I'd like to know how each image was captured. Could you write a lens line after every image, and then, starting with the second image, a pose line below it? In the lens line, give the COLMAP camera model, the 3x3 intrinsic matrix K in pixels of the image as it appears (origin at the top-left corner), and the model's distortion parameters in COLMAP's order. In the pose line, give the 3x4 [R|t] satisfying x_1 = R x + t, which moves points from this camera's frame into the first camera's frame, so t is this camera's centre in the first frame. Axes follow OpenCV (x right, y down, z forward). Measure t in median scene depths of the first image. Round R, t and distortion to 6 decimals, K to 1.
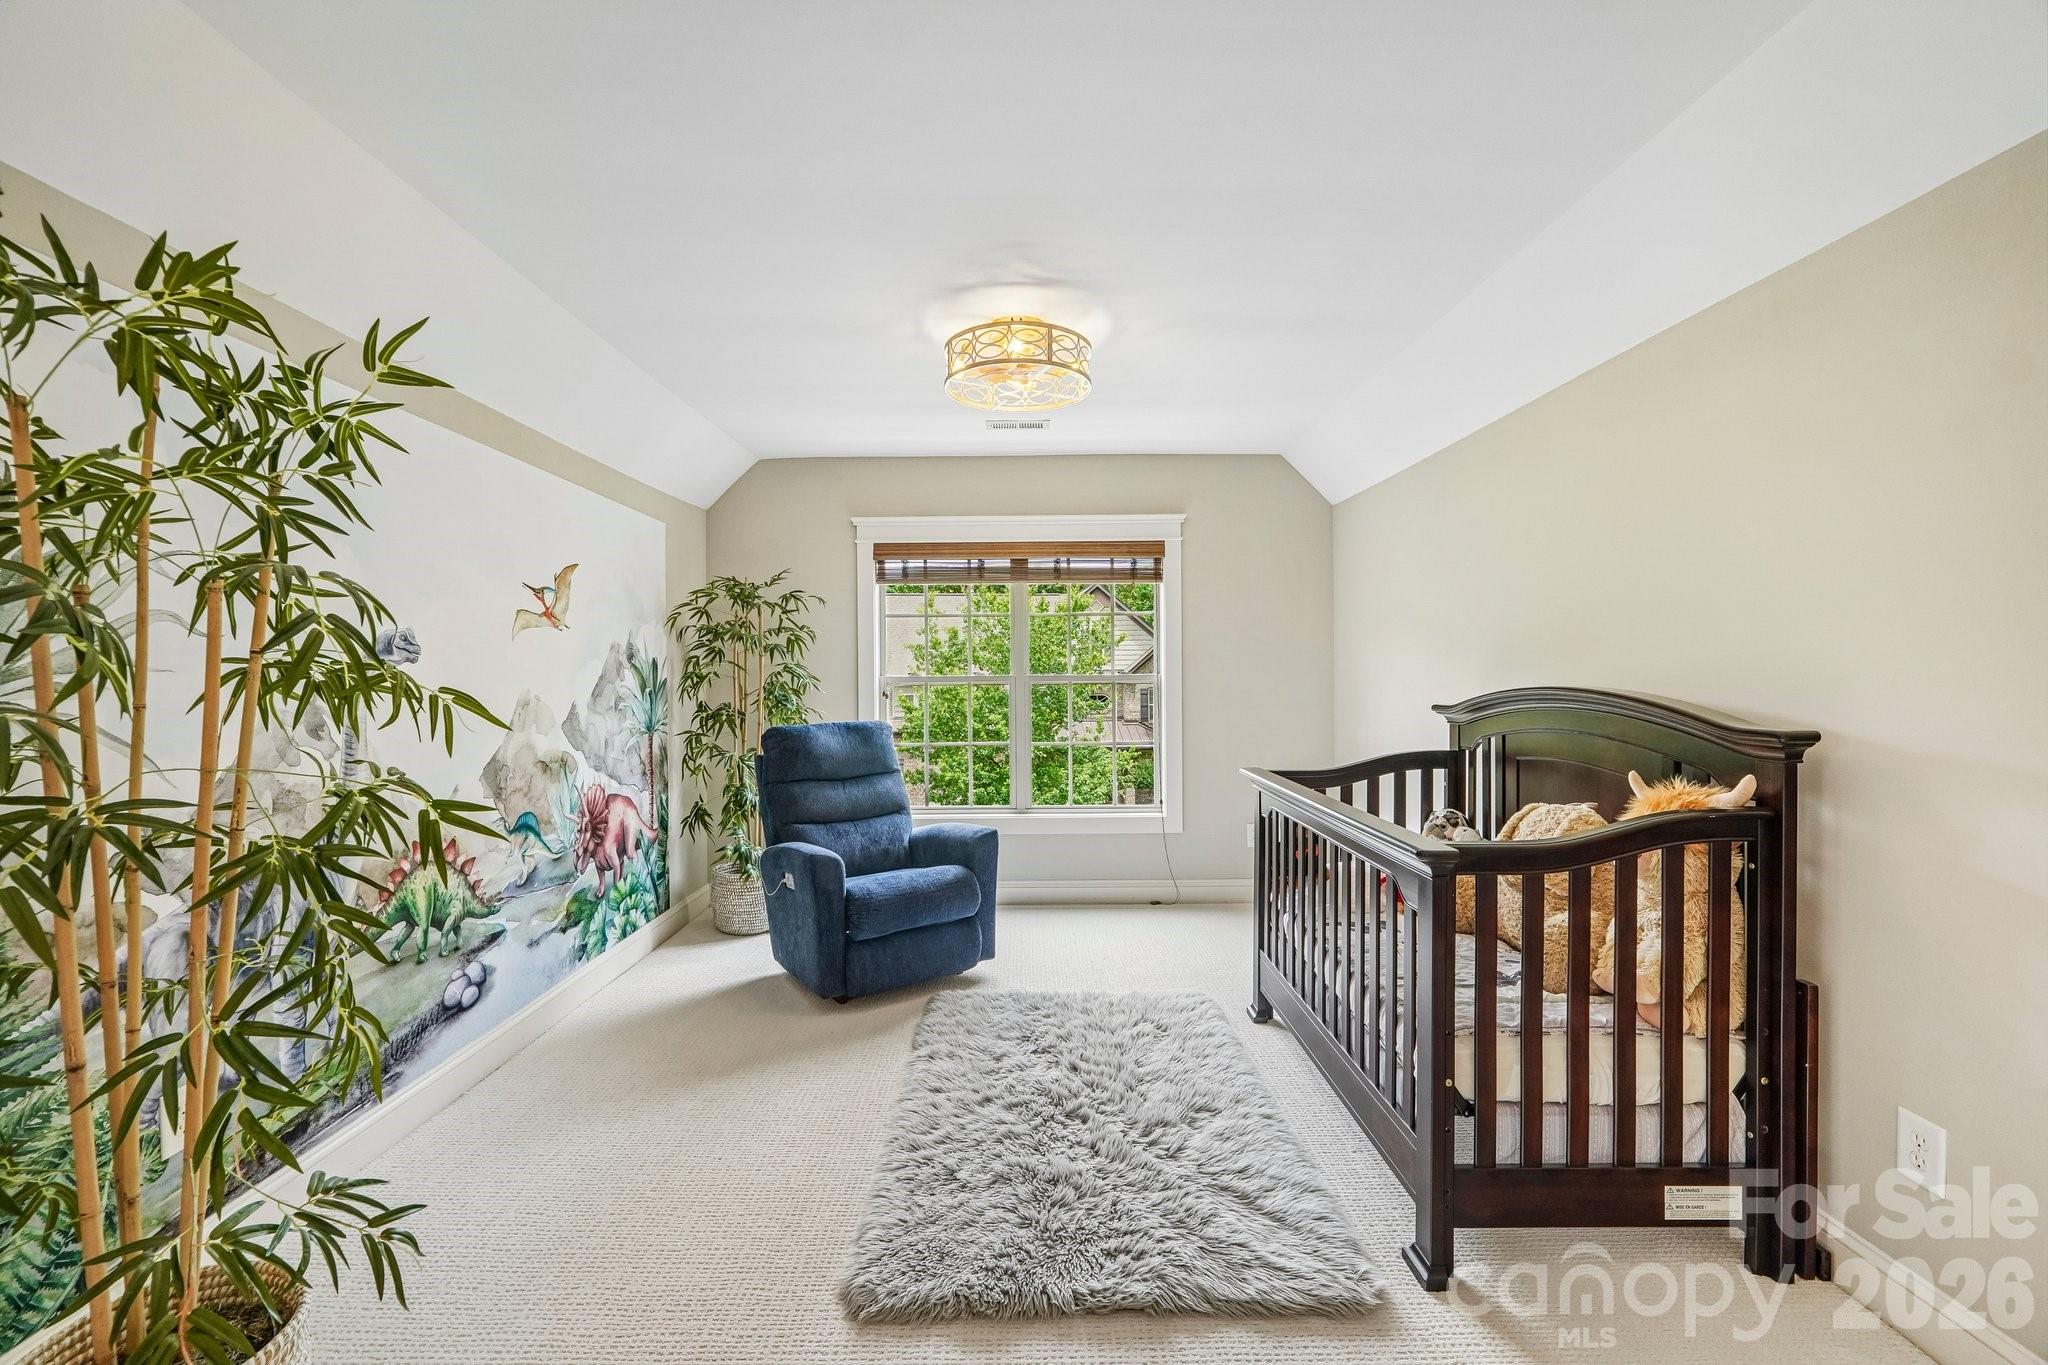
lens RADIAL K [[860.5, 0, 1025.0], [0, 860.5, 672.7], [0, 0, 1]] dist [-0.009831, 0.002371]
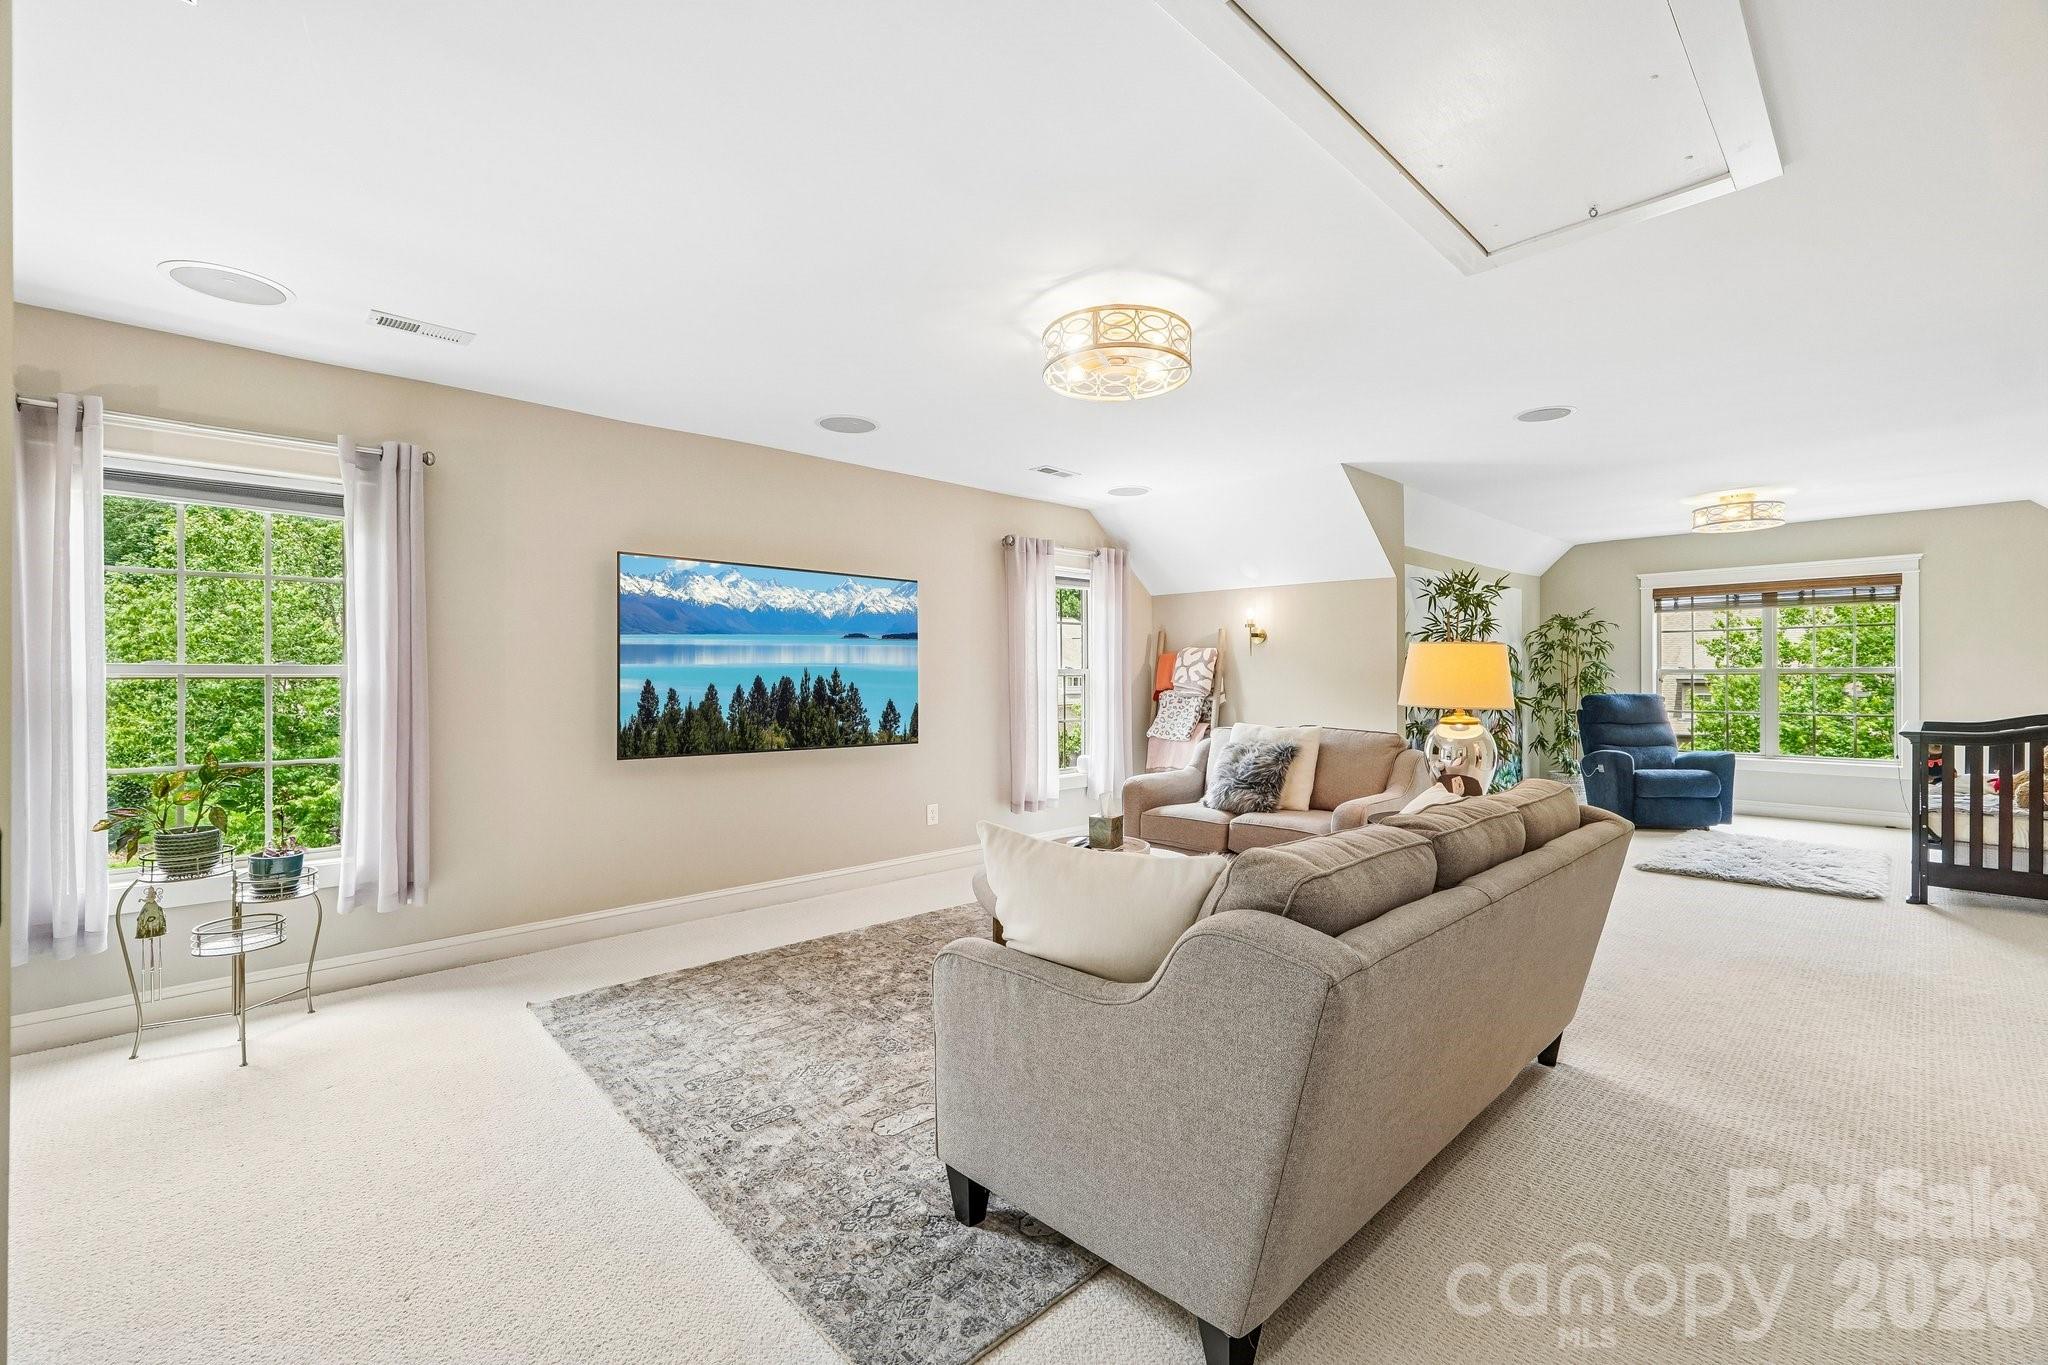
lens RADIAL K [[860.5, 0, 1020.1], [0, 860.5, 671.2], [0, 0, 1]] dist [-0.009831, 0.002371]
pose [[0.685971, 0.004372, -0.727616, 0.209860], [-0.003094, 0.999990, 0.003091, 0.007274], [0.727623, 0.000131, 0.685978, -1.132287]]
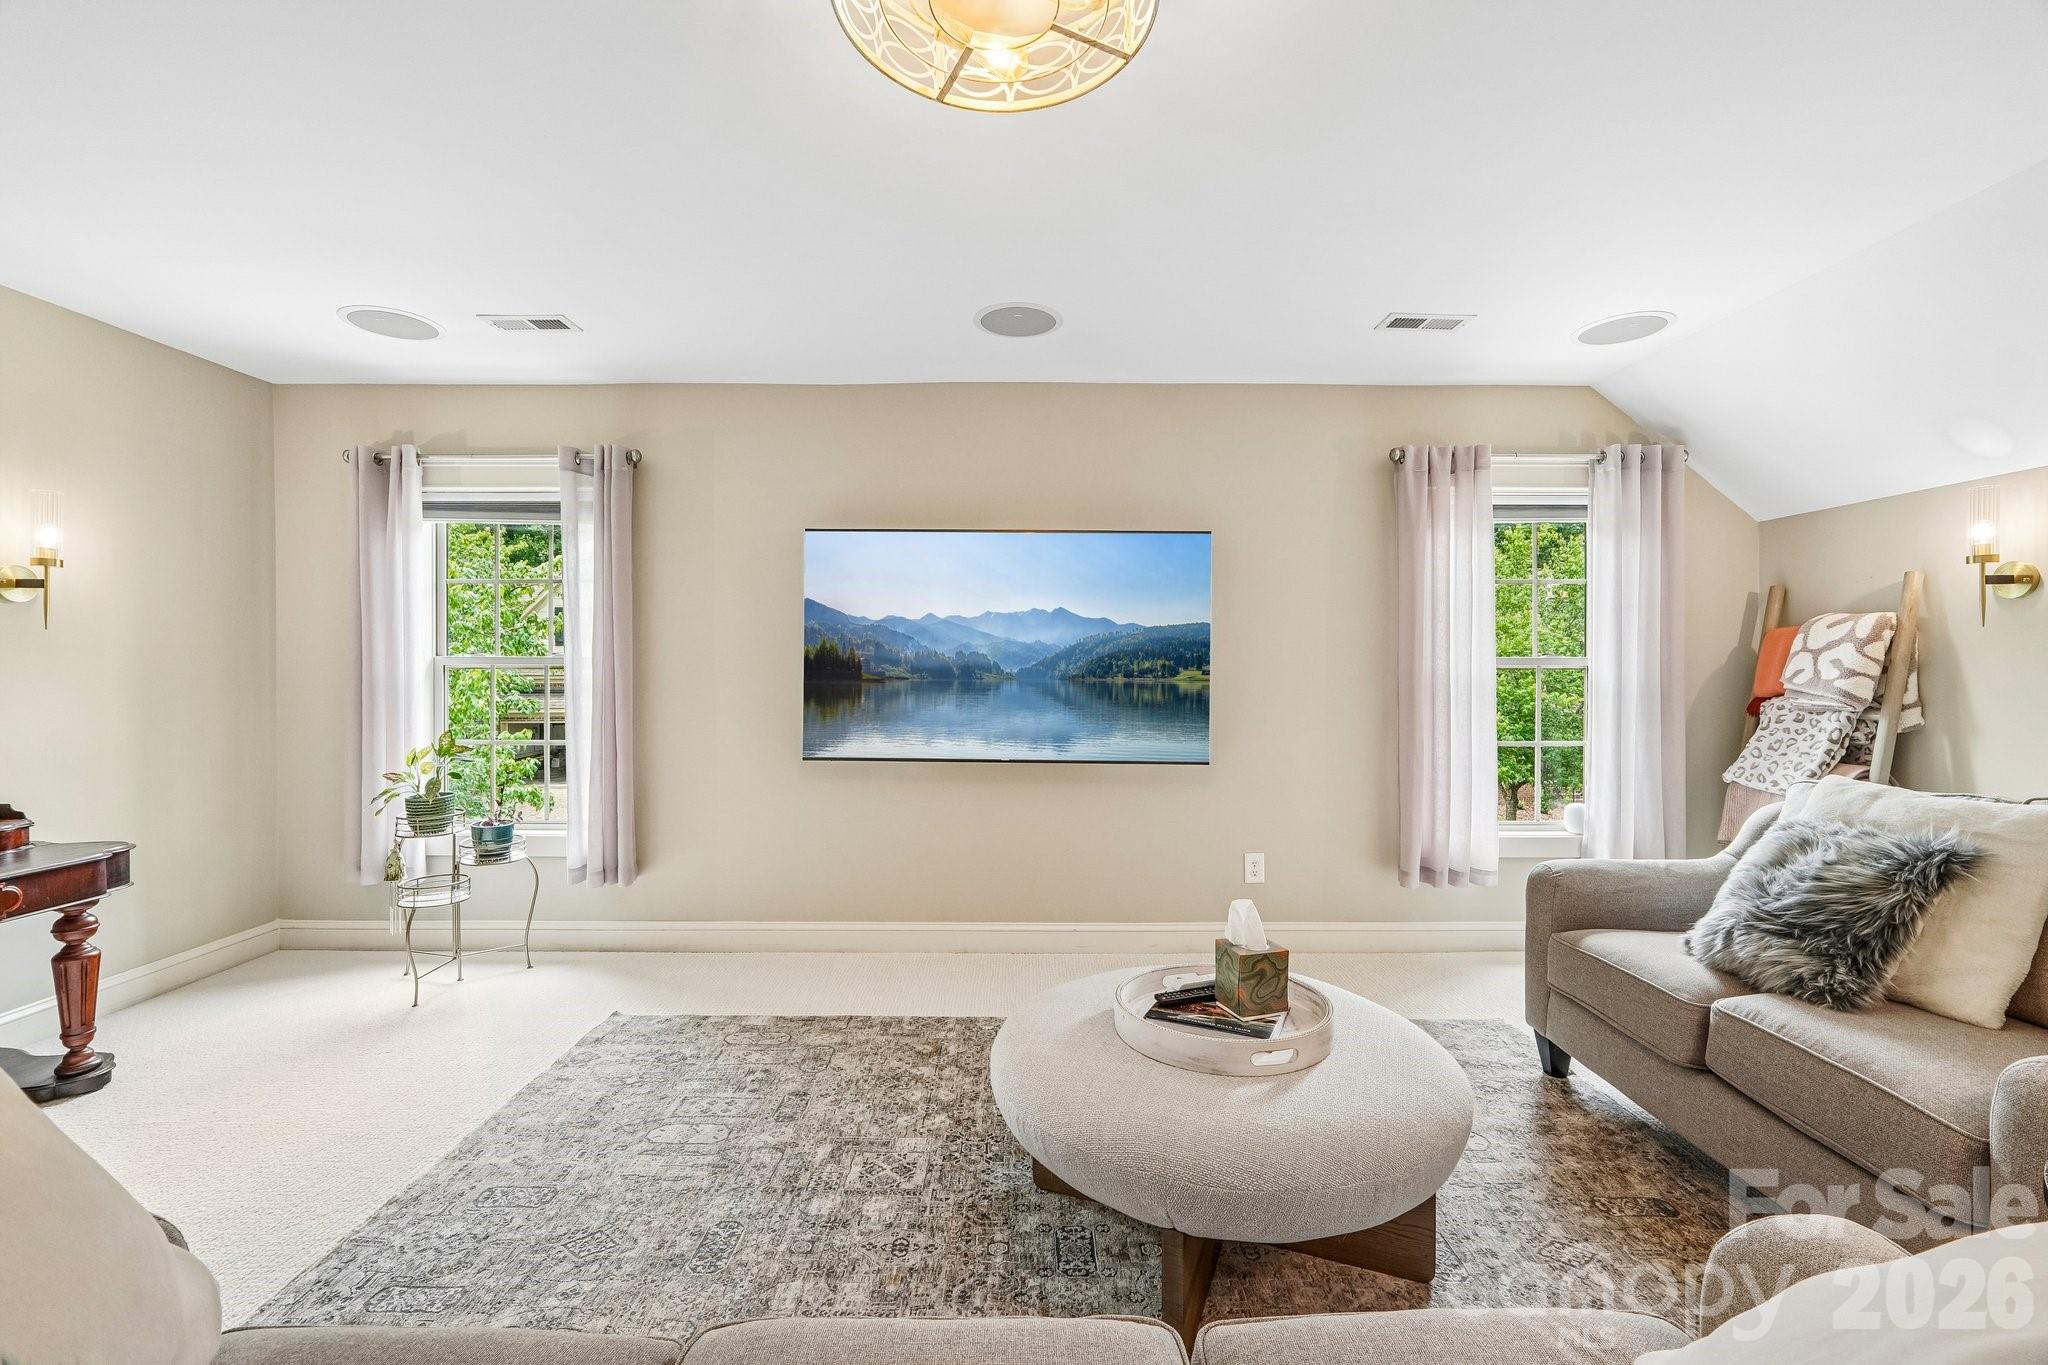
lens RADIAL K [[860.5, 0, 1017.7], [0, 860.5, 666.8], [0, 0, 1]] dist [-0.009831, 0.002371]
pose [[-0.001671, 0.007815, -0.999968, 0.074705], [0.000670, 0.999969, 0.007814, 0.010518], [0.999998, -0.000656, -0.001676, -0.589641]]
